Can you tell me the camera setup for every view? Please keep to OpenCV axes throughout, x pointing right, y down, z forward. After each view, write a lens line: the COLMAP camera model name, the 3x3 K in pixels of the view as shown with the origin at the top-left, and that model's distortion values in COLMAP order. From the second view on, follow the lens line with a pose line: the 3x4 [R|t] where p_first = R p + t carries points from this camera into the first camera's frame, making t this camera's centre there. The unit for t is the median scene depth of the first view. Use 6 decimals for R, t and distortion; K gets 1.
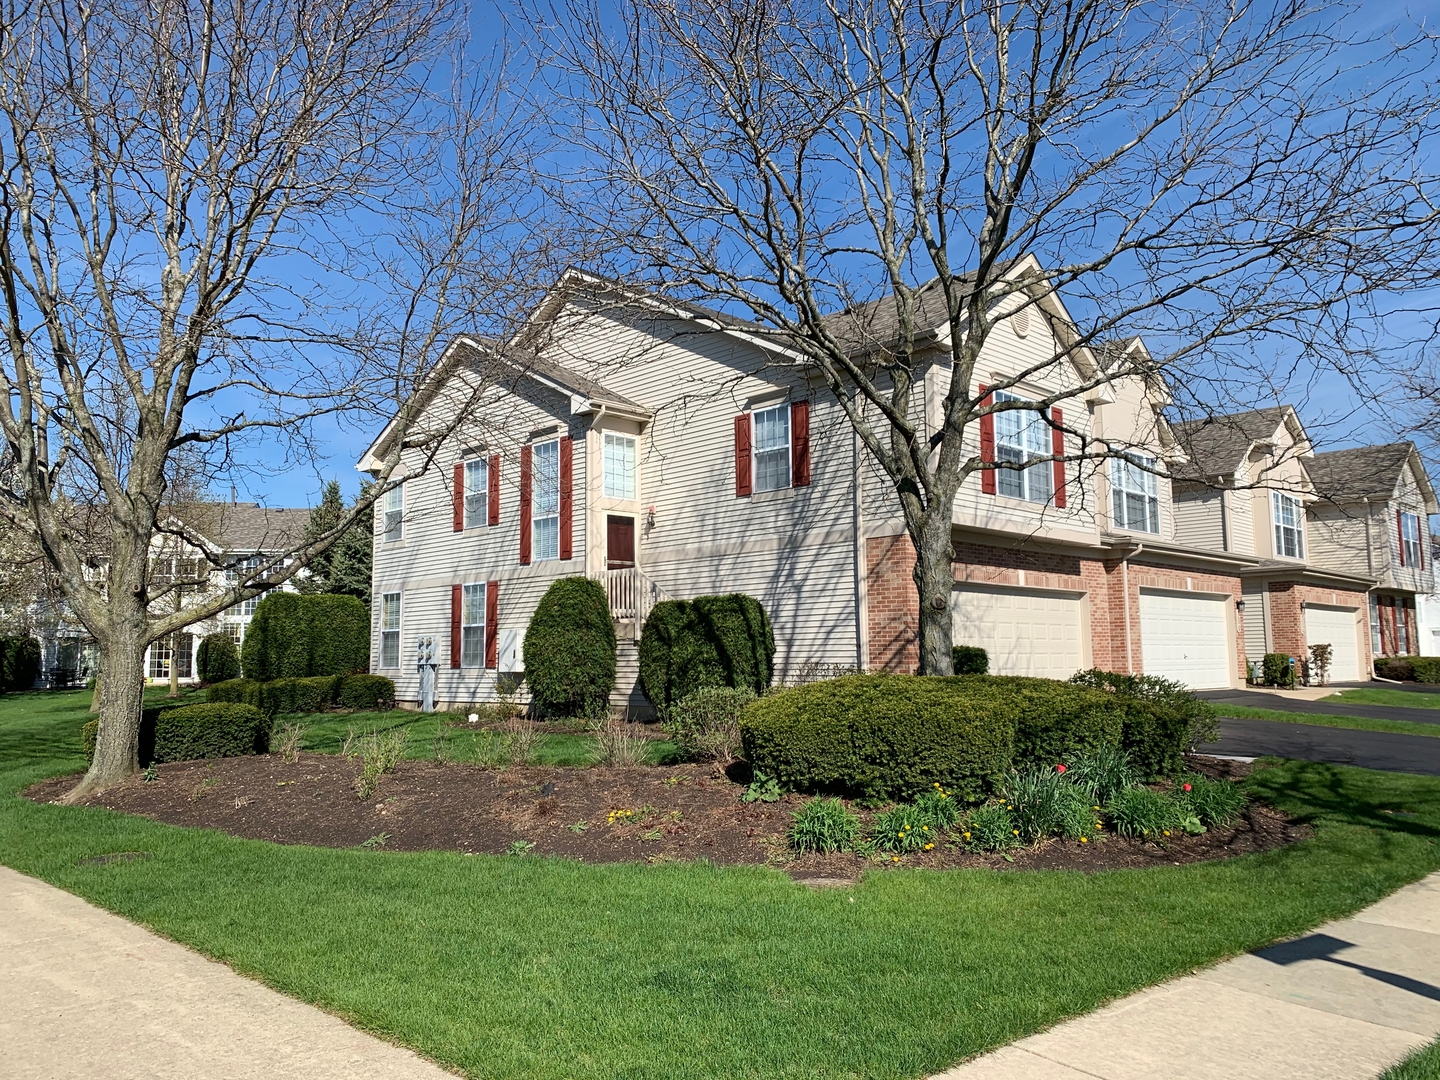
lens RADIAL K [[1100.2, 0, 719.5], [0, 1100.2, 538.4], [0, 0, 1]] dist [0.012432, -0.018565]
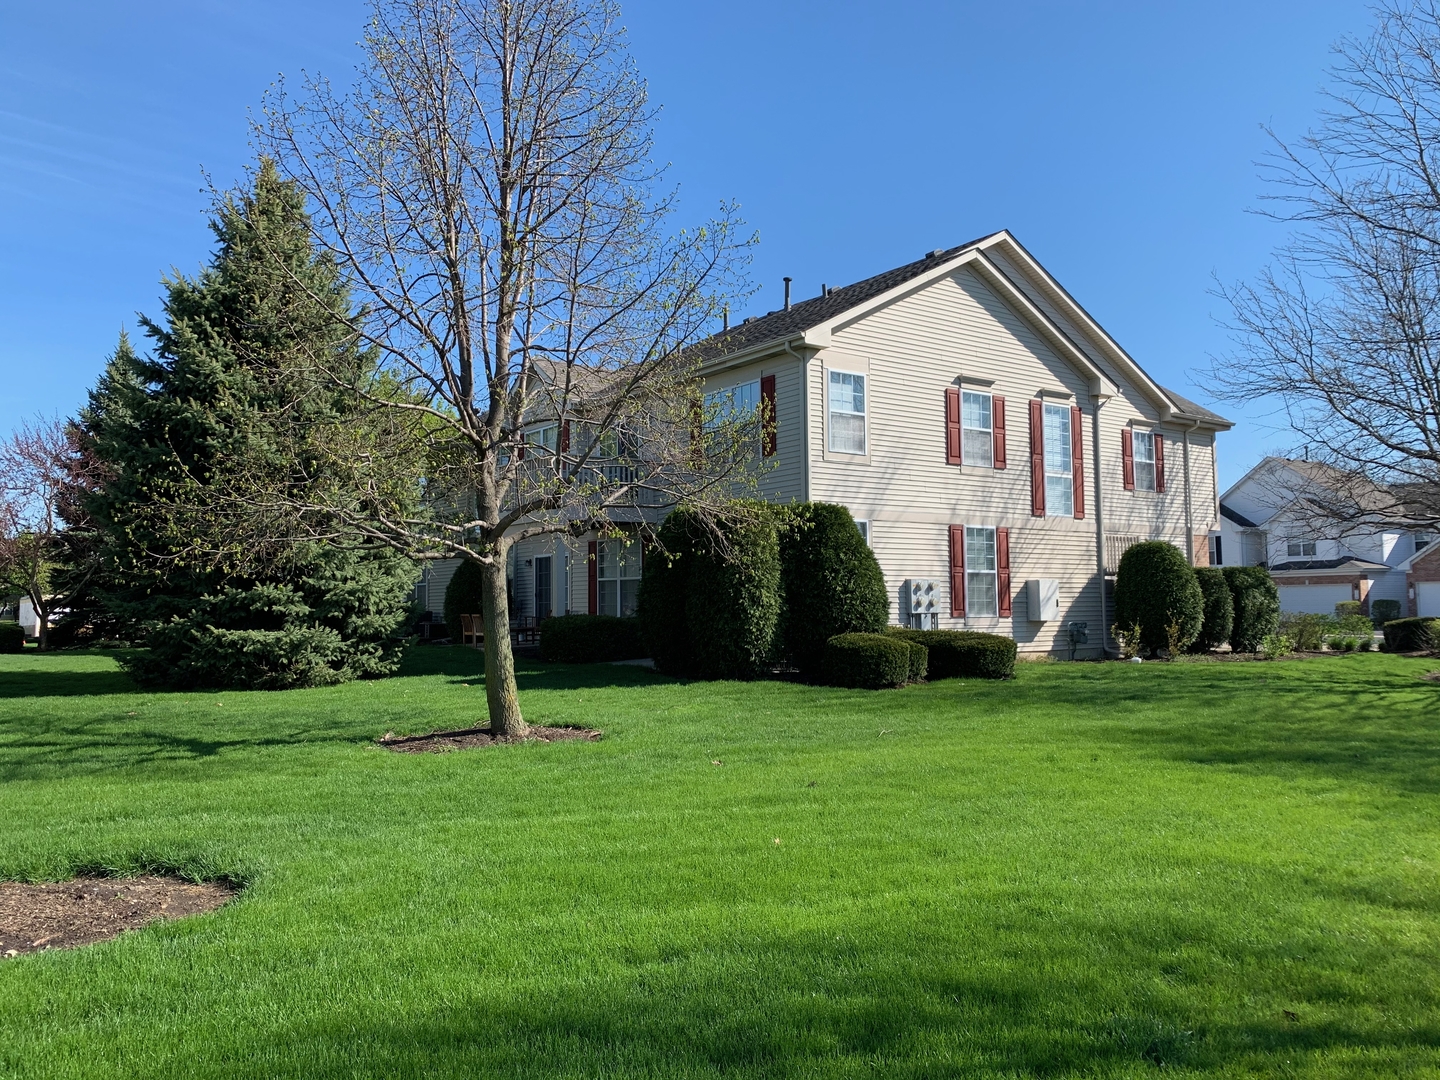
lens RADIAL K [[1100.2, 0, 719.5], [0, 1100.2, 542.1], [0, 0, 1]] dist [0.012432, -0.018565]
pose [[0.163331, 0.070819, 0.984026, -1.225388], [-0.102412, 0.993249, -0.054484, 0.132731], [-0.981242, -0.091877, 0.169481, 1.104870]]
